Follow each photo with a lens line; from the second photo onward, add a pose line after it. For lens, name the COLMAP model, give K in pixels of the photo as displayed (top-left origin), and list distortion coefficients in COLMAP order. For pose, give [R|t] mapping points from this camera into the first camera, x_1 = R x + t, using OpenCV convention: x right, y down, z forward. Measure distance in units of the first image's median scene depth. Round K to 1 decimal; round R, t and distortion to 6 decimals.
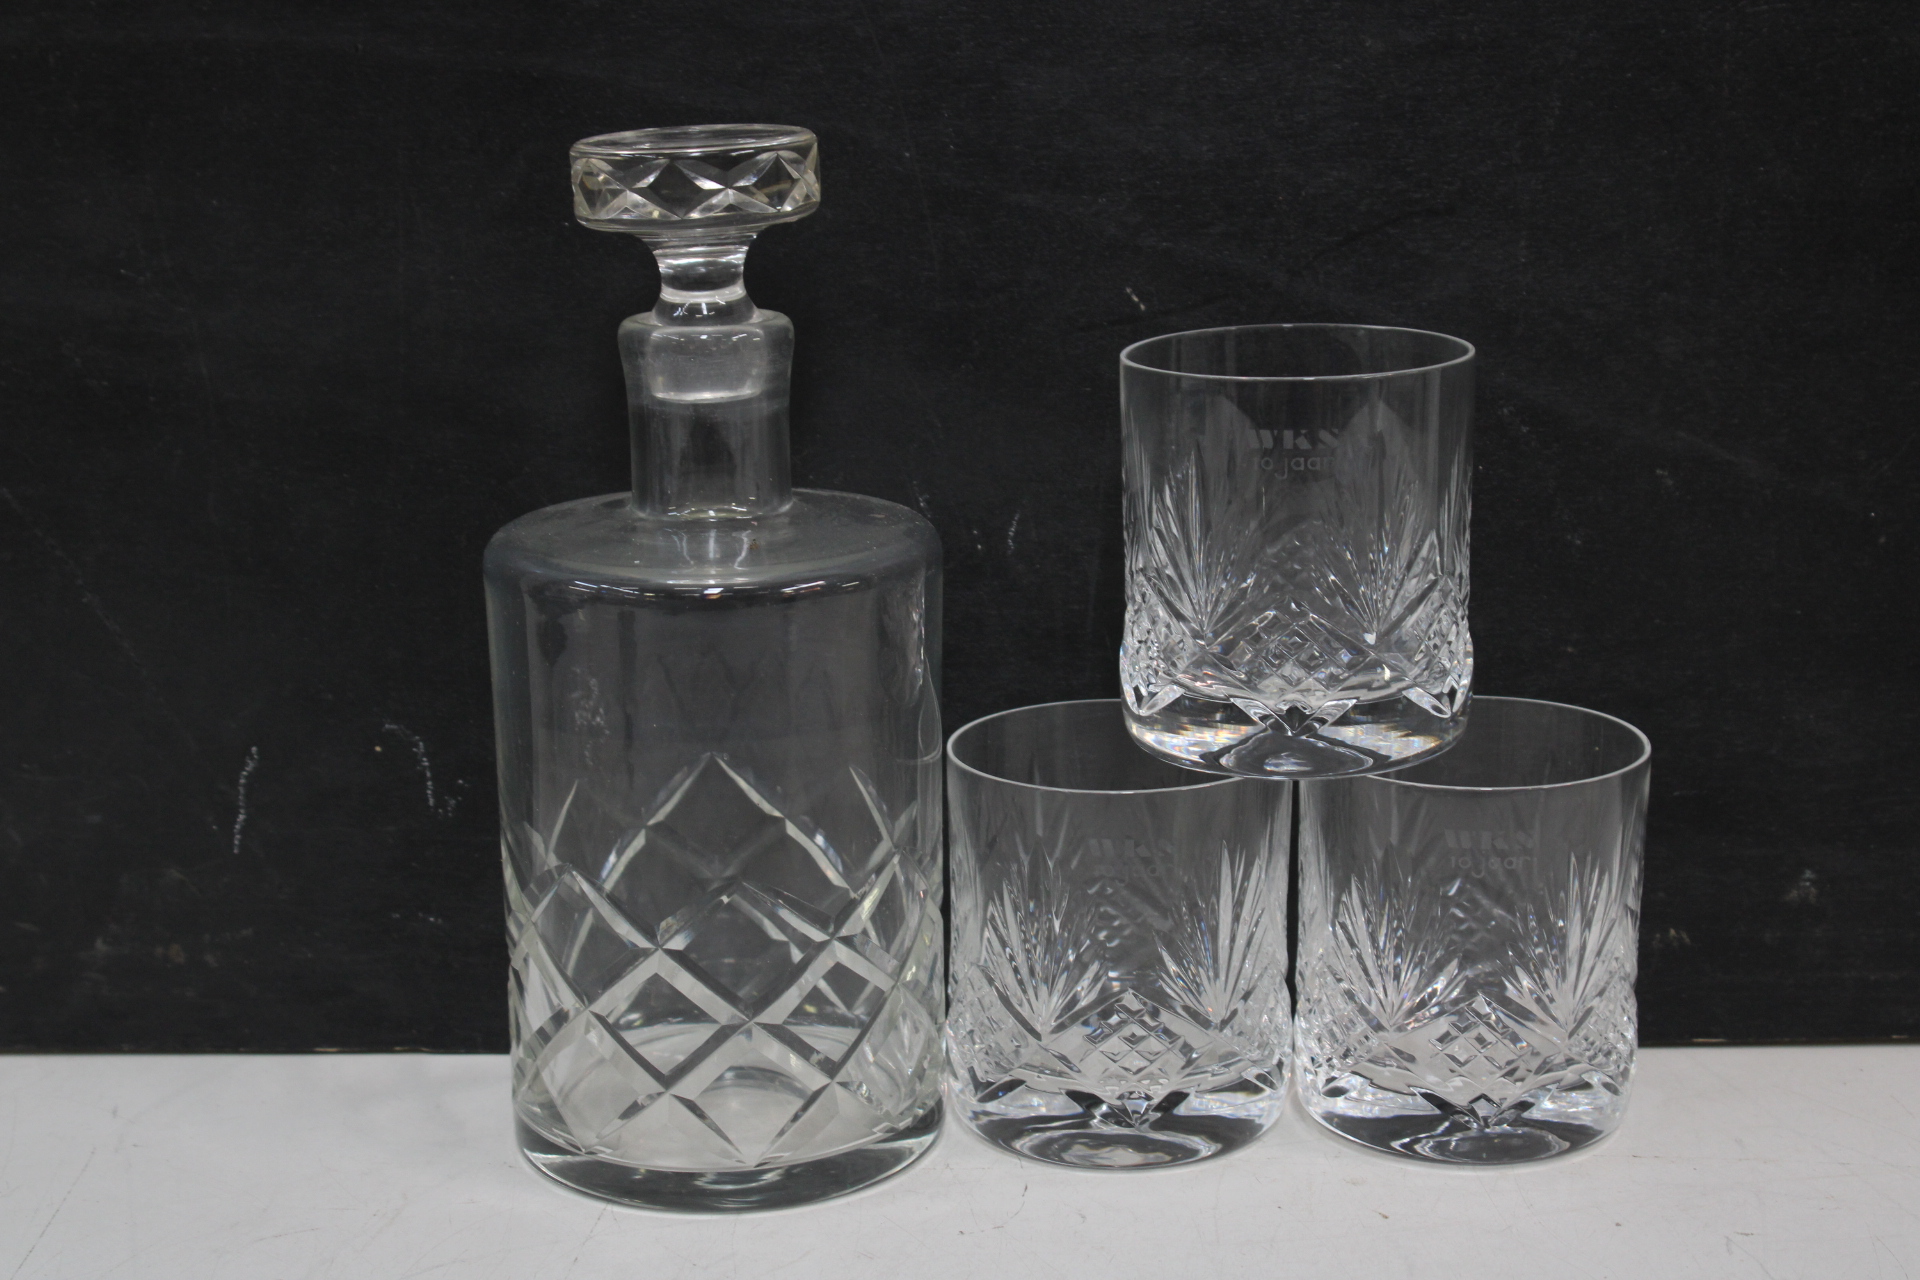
lens RADIAL K [[3637.5, 0, 966.4], [0, 3637.5, 638.7], [0, 0, 1]] dist [0.033833, 0.000000]
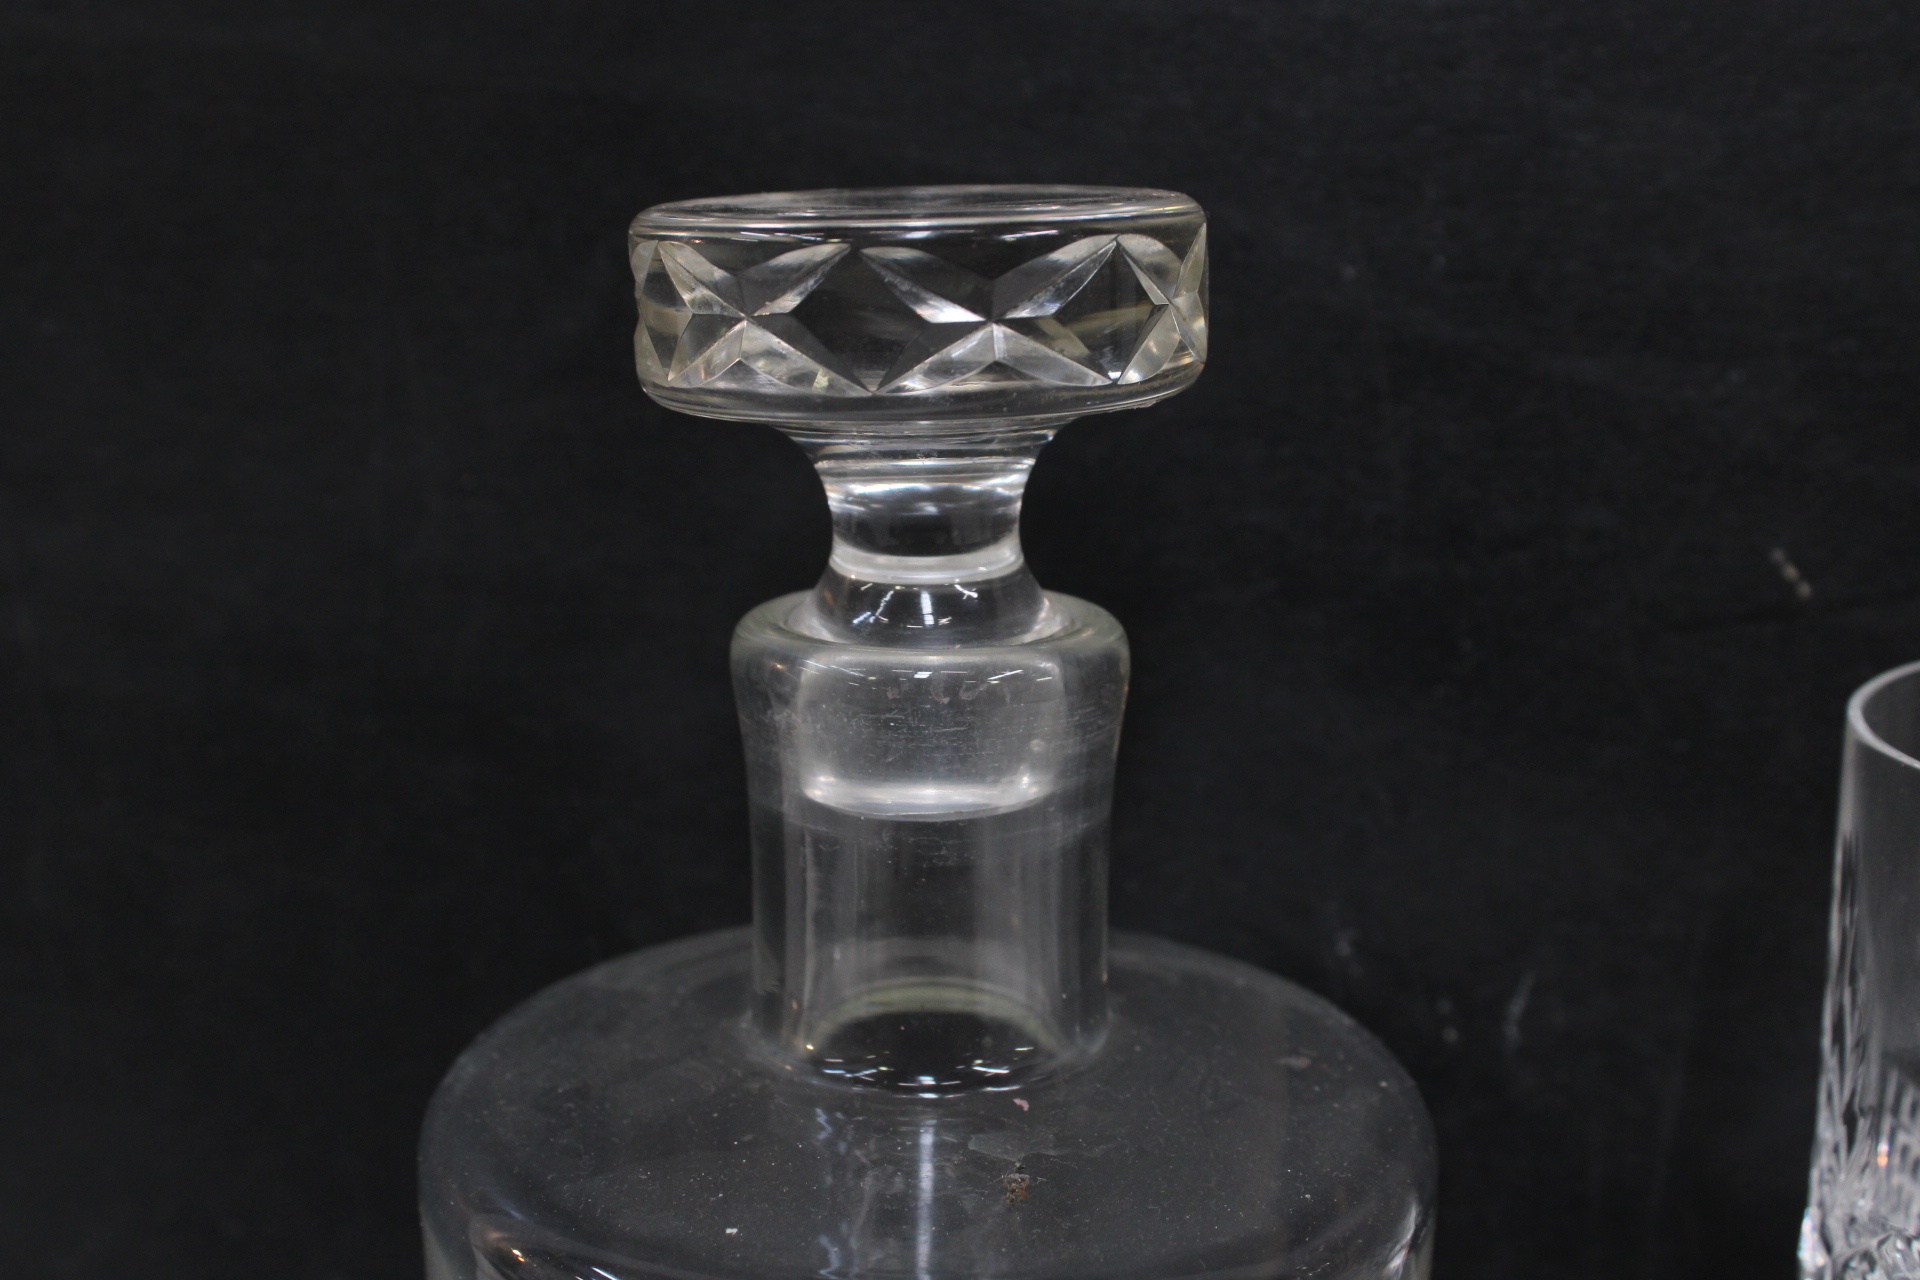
lens RADIAL K [[2677.9, 0, 961.0], [0, 2677.9, 655.9], [0, 0, 1]] dist [-0.044096, 0.000000]
pose [[0.996312, 0.040736, -0.075515, -0.040134], [-0.041170, 0.999143, -0.004203, -0.076226], [0.075279, 0.007297, 0.997136, 0.628542]]
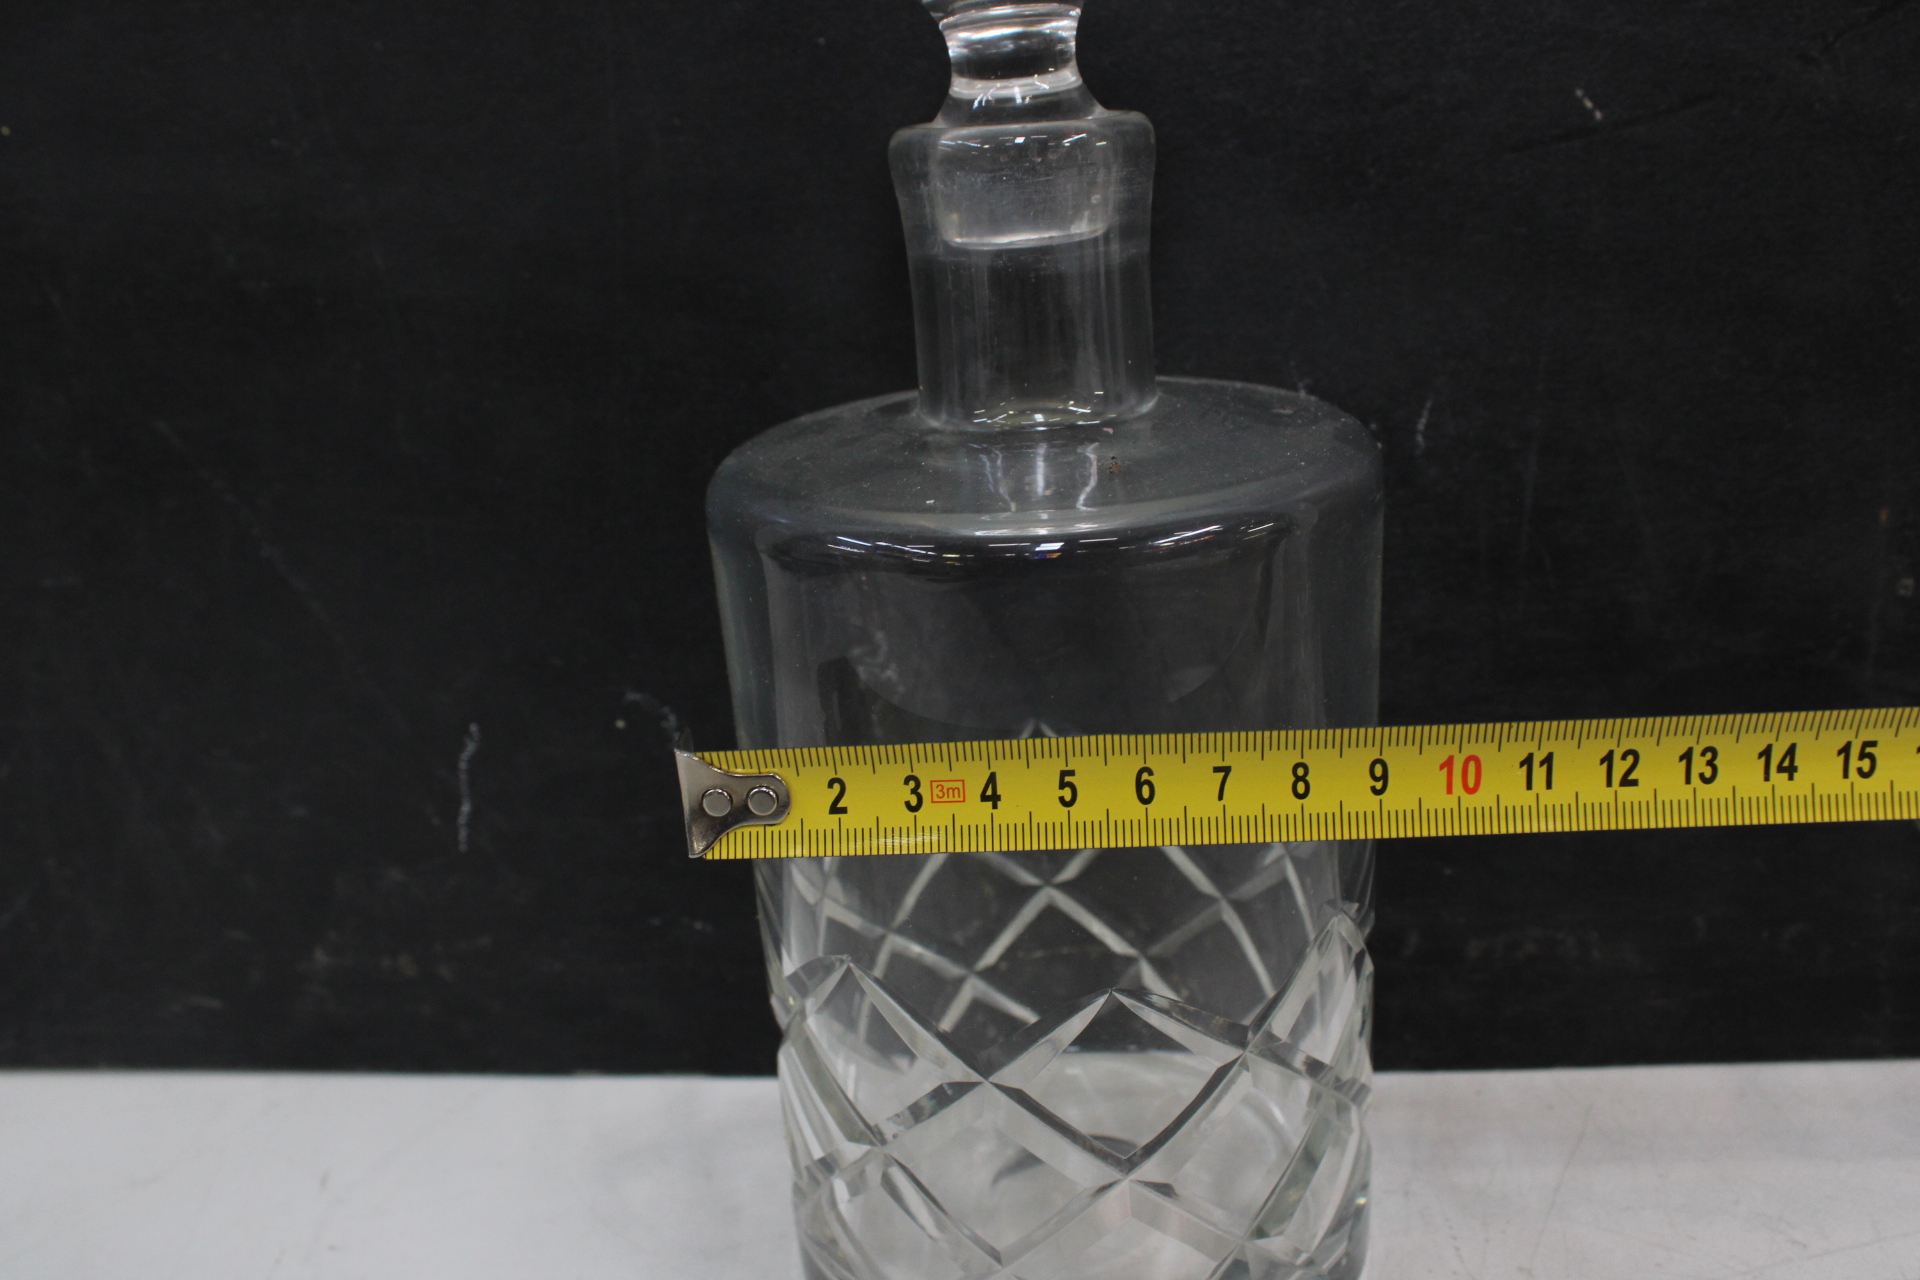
lens RADIAL K [[2026.1, 0, 951.6], [0, 2026.1, 646.2], [0, 0, 1]] dist [-0.094460, 0.000000]
pose [[0.996042, -0.030233, -0.083584, -0.052304], [0.037366, 0.995669, 0.085134, -0.023264], [0.080648, -0.087921, 0.992857, 0.583898]]
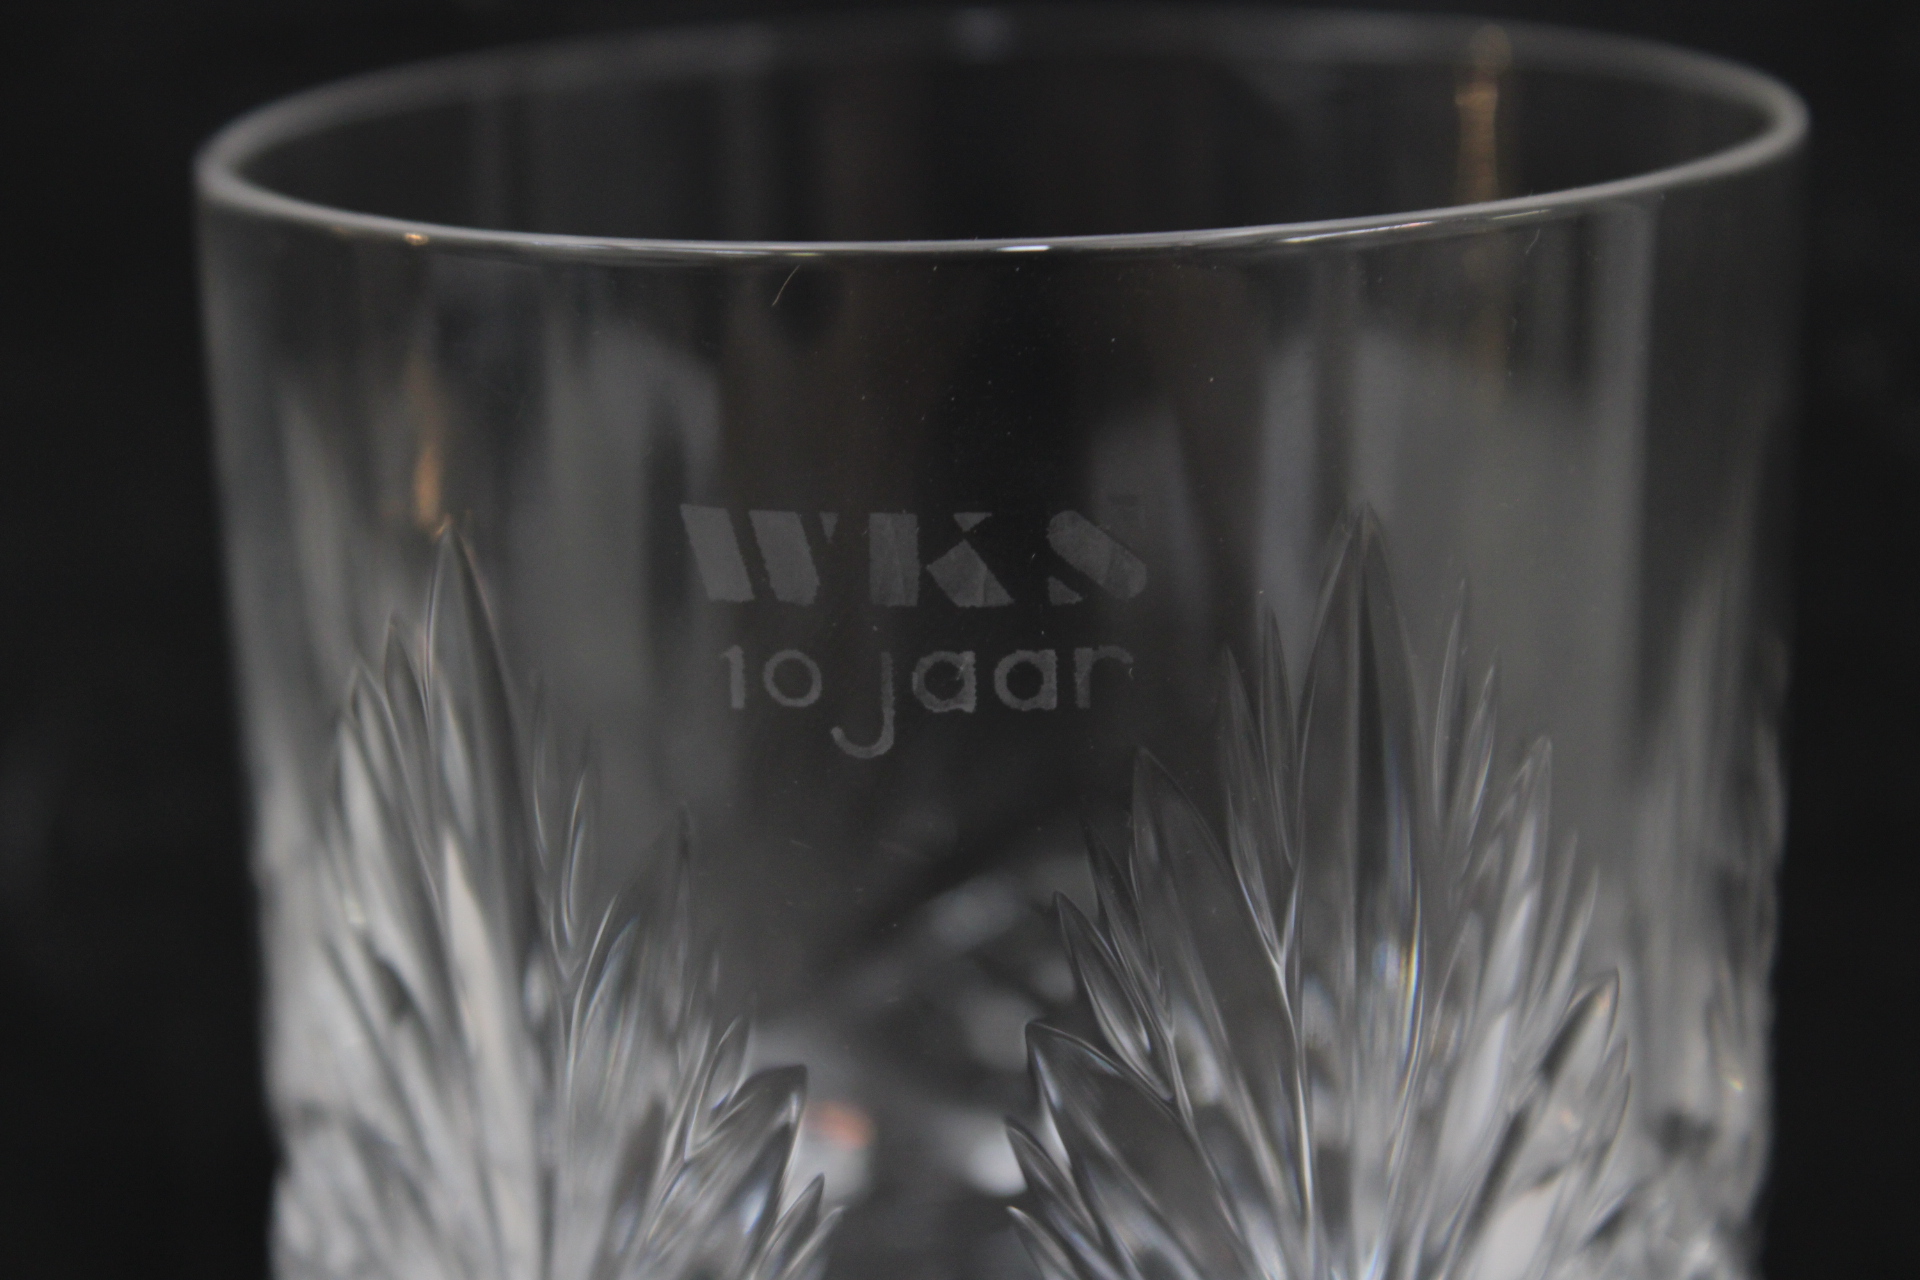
lens RADIAL K [[4839.4, 0, 960.1], [0, 4839.4, 641.3], [0, 0, 1]] dist [0.034023, 0.000000]
pose [[0.999842, -0.006566, 0.016497, 0.078224], [0.006480, 0.999965, 0.005300, -0.045997], [-0.016531, -0.005192, 0.999850, 0.660018]]
